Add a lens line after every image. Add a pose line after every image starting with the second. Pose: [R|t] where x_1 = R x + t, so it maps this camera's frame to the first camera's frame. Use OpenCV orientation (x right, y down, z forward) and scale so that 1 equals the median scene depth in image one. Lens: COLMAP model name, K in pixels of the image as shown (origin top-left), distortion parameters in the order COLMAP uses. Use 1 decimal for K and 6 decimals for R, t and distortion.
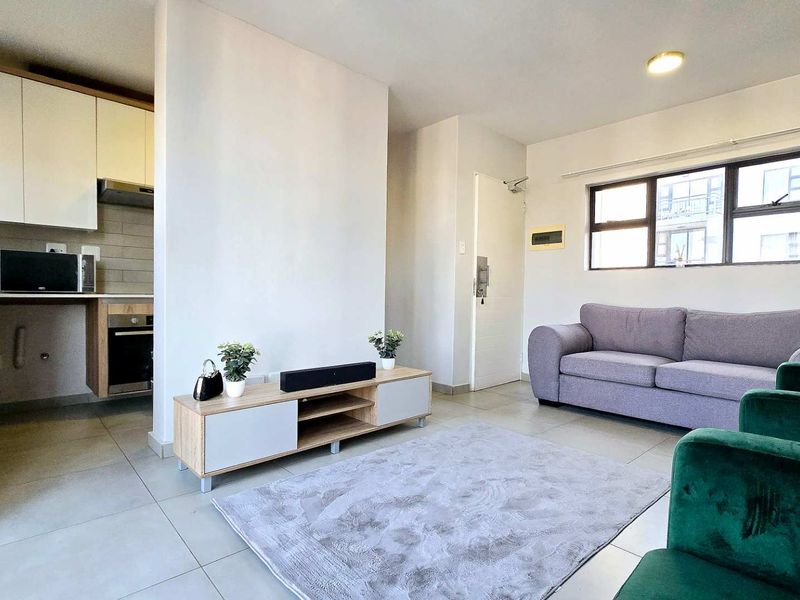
lens RADIAL K [[431.2, 0, 398.2], [0, 431.2, 304.0], [0, 0, 1]] dist [-0.001897, -0.000224]
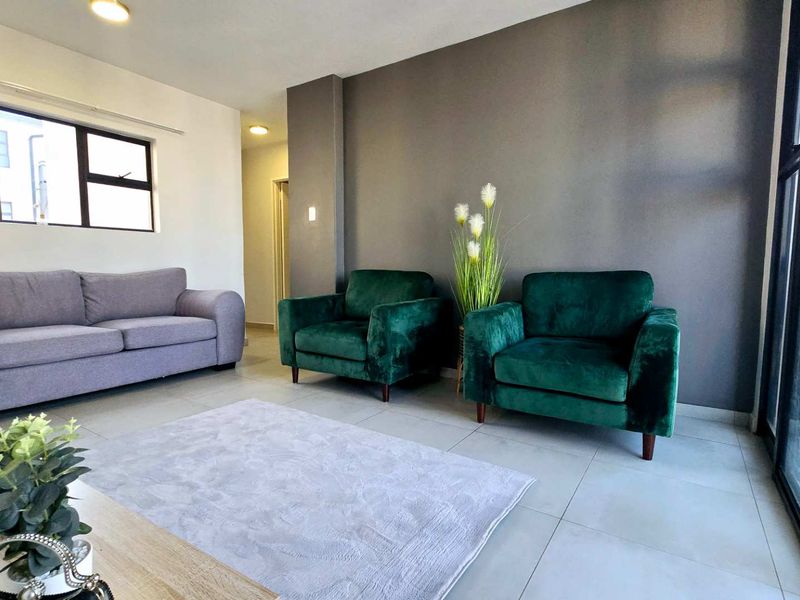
lens RADIAL K [[431.2, 0, 397.5], [0, 431.2, 302.2], [0, 0, 1]] dist [-0.001897, -0.000224]
pose [[-0.254026, -0.107176, 0.961241, -0.454423], [0.002861, 0.993754, 0.111558, -0.025351], [-0.967193, 0.031089, -0.252132, 0.565086]]
